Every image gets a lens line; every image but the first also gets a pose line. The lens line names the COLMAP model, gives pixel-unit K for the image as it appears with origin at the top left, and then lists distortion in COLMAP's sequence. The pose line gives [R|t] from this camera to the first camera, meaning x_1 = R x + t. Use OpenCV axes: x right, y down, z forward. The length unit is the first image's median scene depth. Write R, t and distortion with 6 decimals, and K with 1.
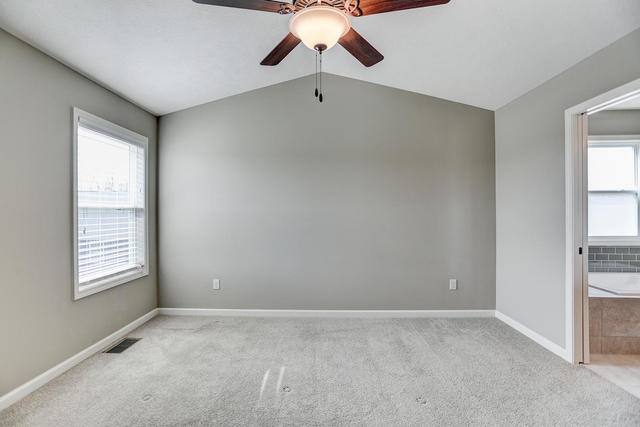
lens RADIAL K [[315.3, 0, 309.3], [0, 315.3, 213.3], [0, 0, 1]] dist [-0.038623, 0.021531]
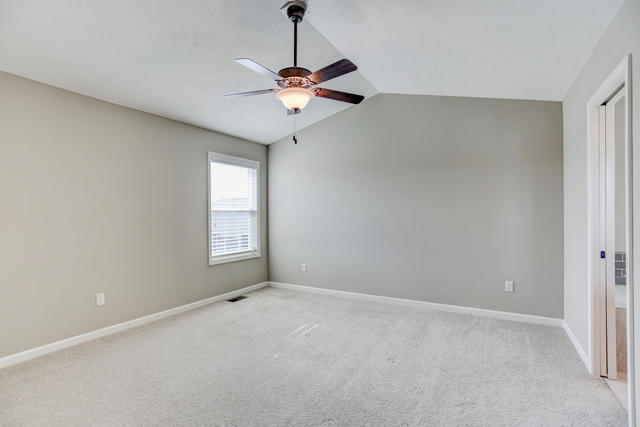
lens RADIAL K [[316.5, 0, 307.1], [0, 316.5, 215.3], [0, 0, 1]] dist [-0.001275, 0.000428]
pose [[0.873275, 0.000836, -0.487228, 0.447142], [0.002568, 0.999977, 0.006318, -0.003074], [0.487222, -0.006769, 0.873252, -0.196646]]
